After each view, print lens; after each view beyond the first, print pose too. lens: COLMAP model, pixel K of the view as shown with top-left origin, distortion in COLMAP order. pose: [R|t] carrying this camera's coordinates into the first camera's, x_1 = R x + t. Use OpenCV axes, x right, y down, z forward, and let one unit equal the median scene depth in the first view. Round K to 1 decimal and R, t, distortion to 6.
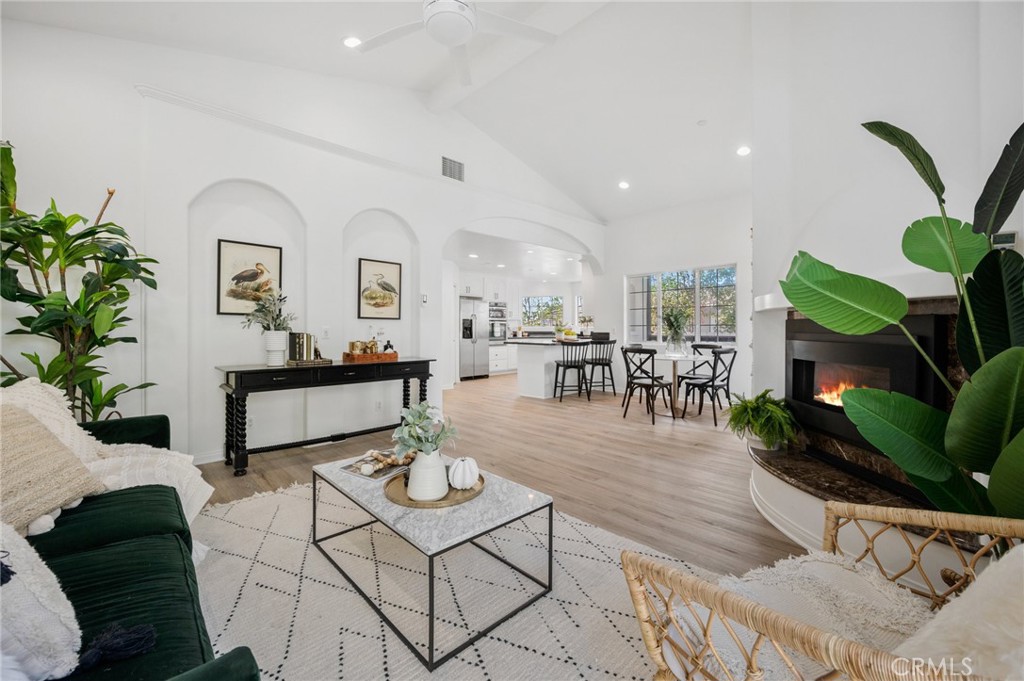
lens RADIAL K [[410.3, 0, 513.7], [0, 410.3, 333.1], [0, 0, 1]] dist [-0.000184, -0.000058]
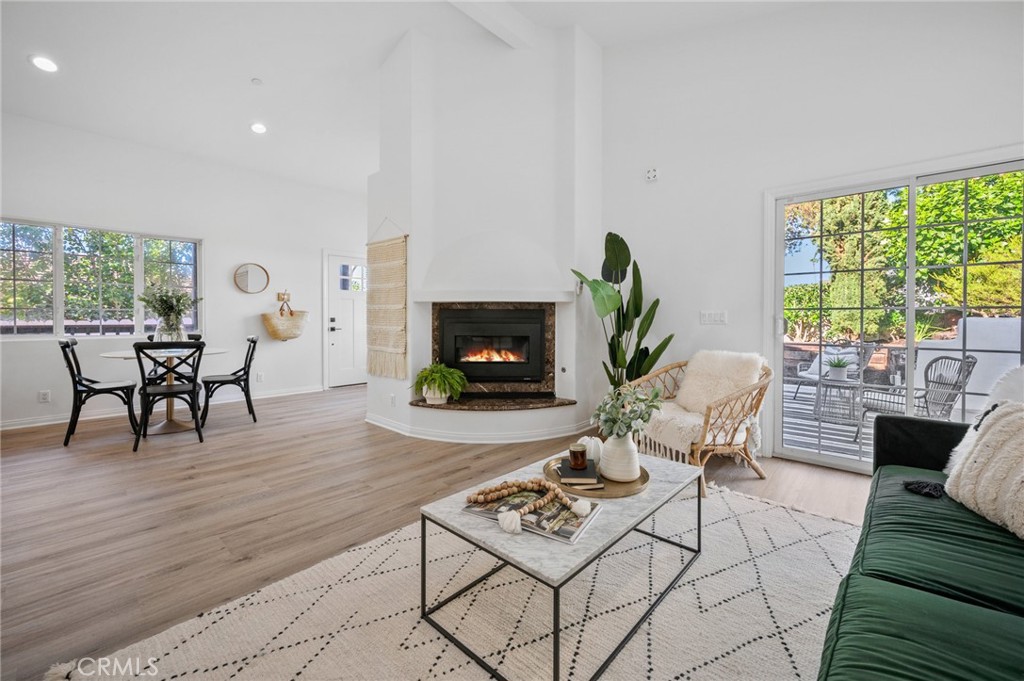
lens RADIAL K [[410.3, 0, 513.7], [0, 410.3, 333.1], [0, 0, 1]] dist [-0.000184, -0.000058]
pose [[-0.060493, -0.030958, 0.997688, -0.460614], [0.004910, 0.999498, 0.031312, 0.003924], [-0.998157, 0.006793, -0.060310, 0.509774]]
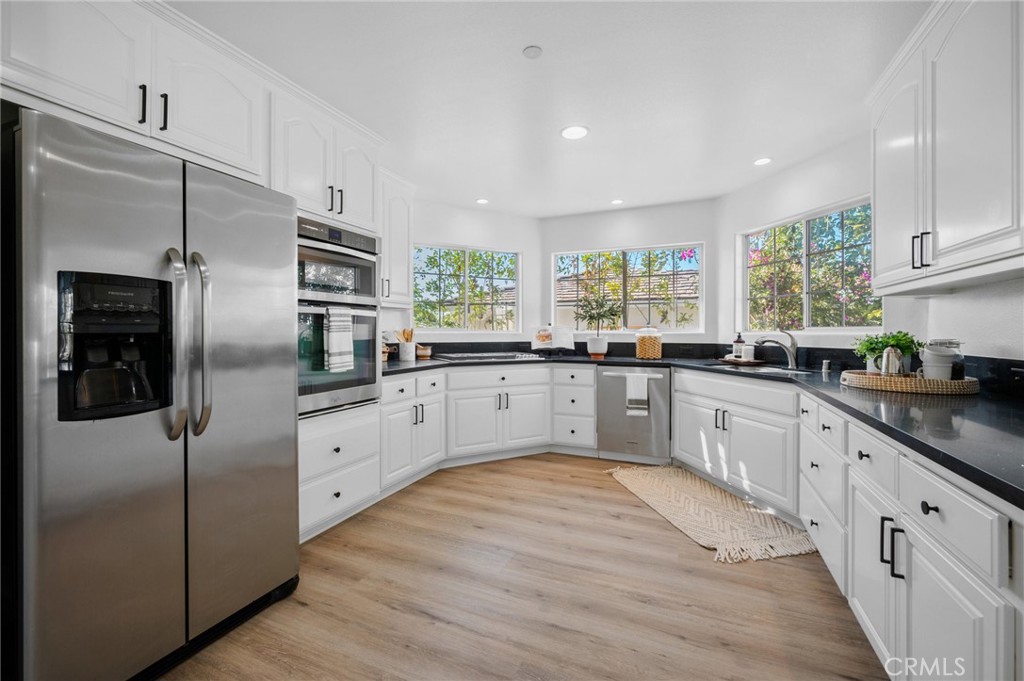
lens RADIAL K [[401.6, 0, 512.7], [0, 401.6, 332.7], [0, 0, 1]] dist [-0.001505, -0.000219]
pose [[0.925397, -0.001351, 0.378997, -0.077220], [0.003470, 0.999982, -0.004907, -0.025618], [-0.378983, 0.005856, 0.925385, 1.634956]]
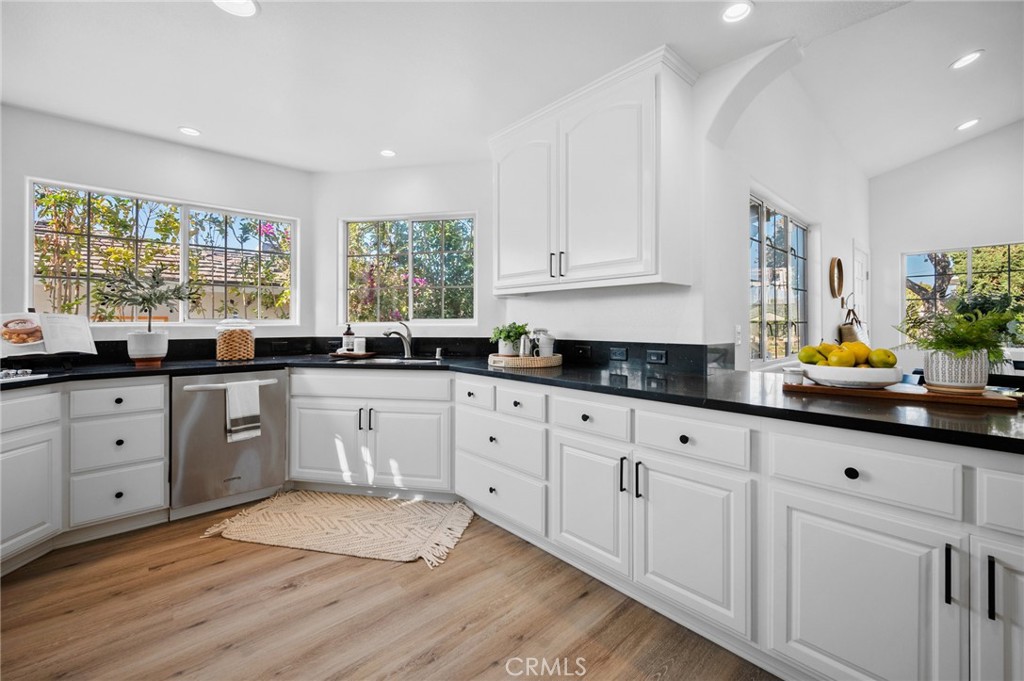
lens RADIAL K [[429.7, 0, 484.9], [0, 429.7, 321.7], [0, 0, 1]] dist [-0.009484, -0.000069]
pose [[0.046771, 0.004233, 0.998897, -0.138685], [0.011280, 0.999925, -0.004766, -0.026432], [-0.998842, 0.011491, 0.046720, 1.875738]]
